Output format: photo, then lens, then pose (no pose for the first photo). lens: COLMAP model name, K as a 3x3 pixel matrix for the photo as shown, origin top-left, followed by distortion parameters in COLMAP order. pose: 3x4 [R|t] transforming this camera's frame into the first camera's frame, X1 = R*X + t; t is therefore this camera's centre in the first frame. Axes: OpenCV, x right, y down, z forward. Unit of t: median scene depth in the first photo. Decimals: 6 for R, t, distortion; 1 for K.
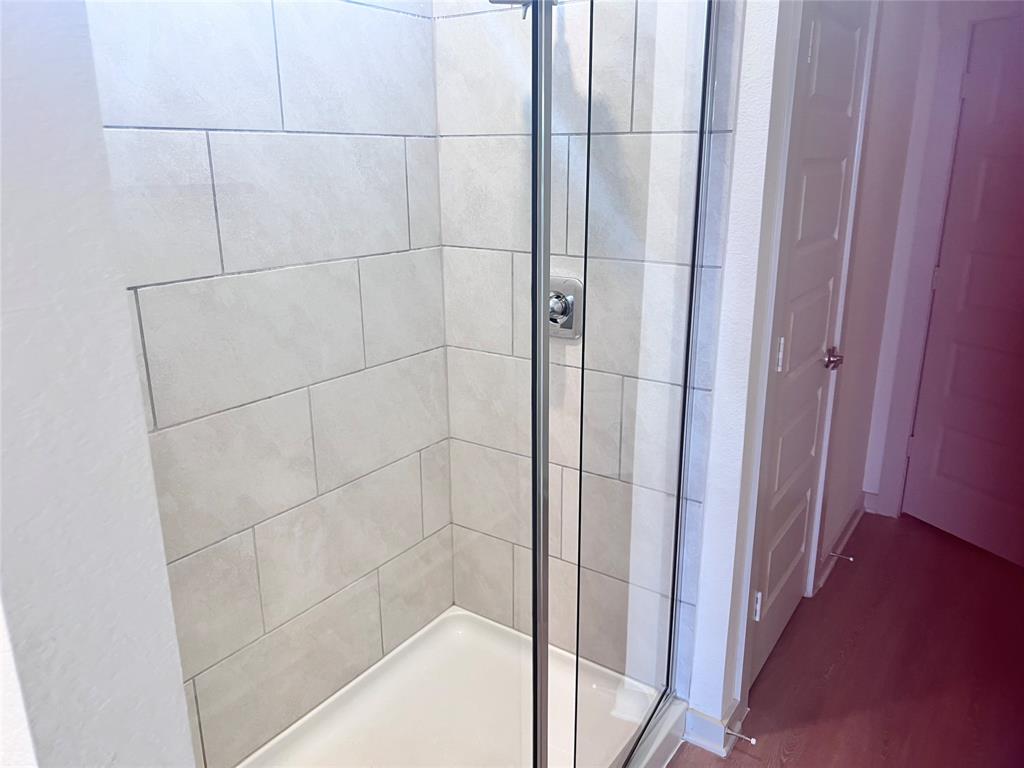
lens RADIAL K [[765.3, 0, 511.3], [0, 765.3, 380.4], [0, 0, 1]] dist [0.040162, -0.016444]
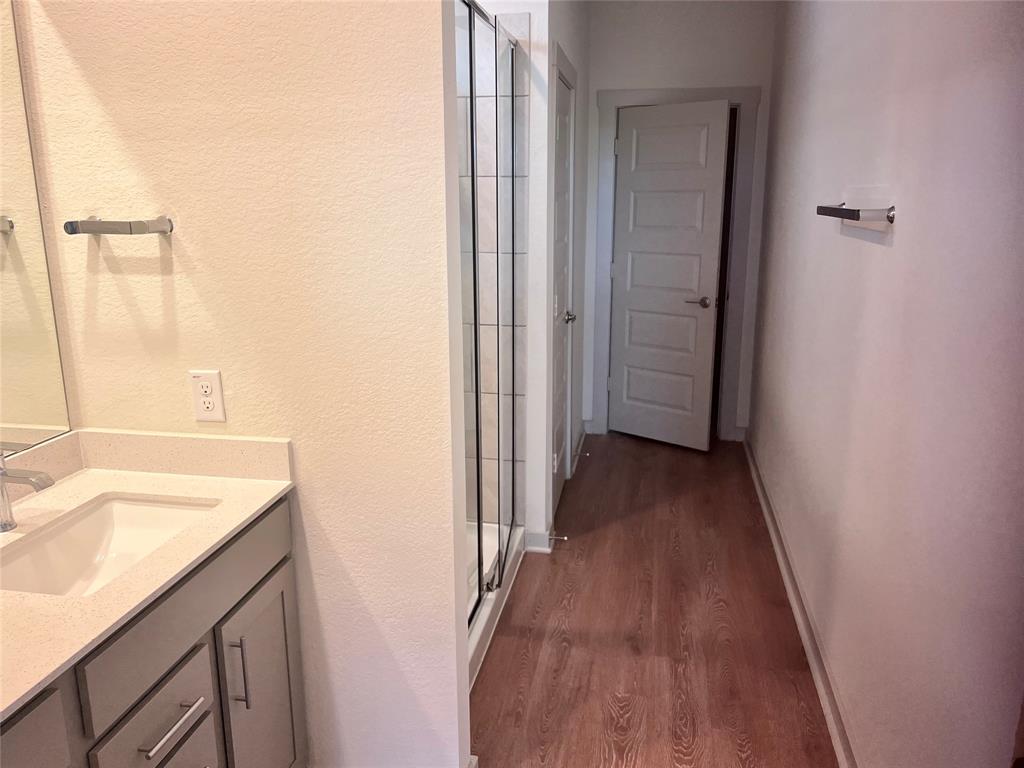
lens RADIAL K [[798.0, 0, 511.9], [0, 798.0, 385.8], [0, 0, 1]] dist [0.008246, 0.000381]
pose [[0.906818, -0.096088, 0.410425, -0.436966], [0.118602, 0.992498, -0.029683, 0.167495], [-0.404493, 0.075594, 0.911411, -0.510327]]
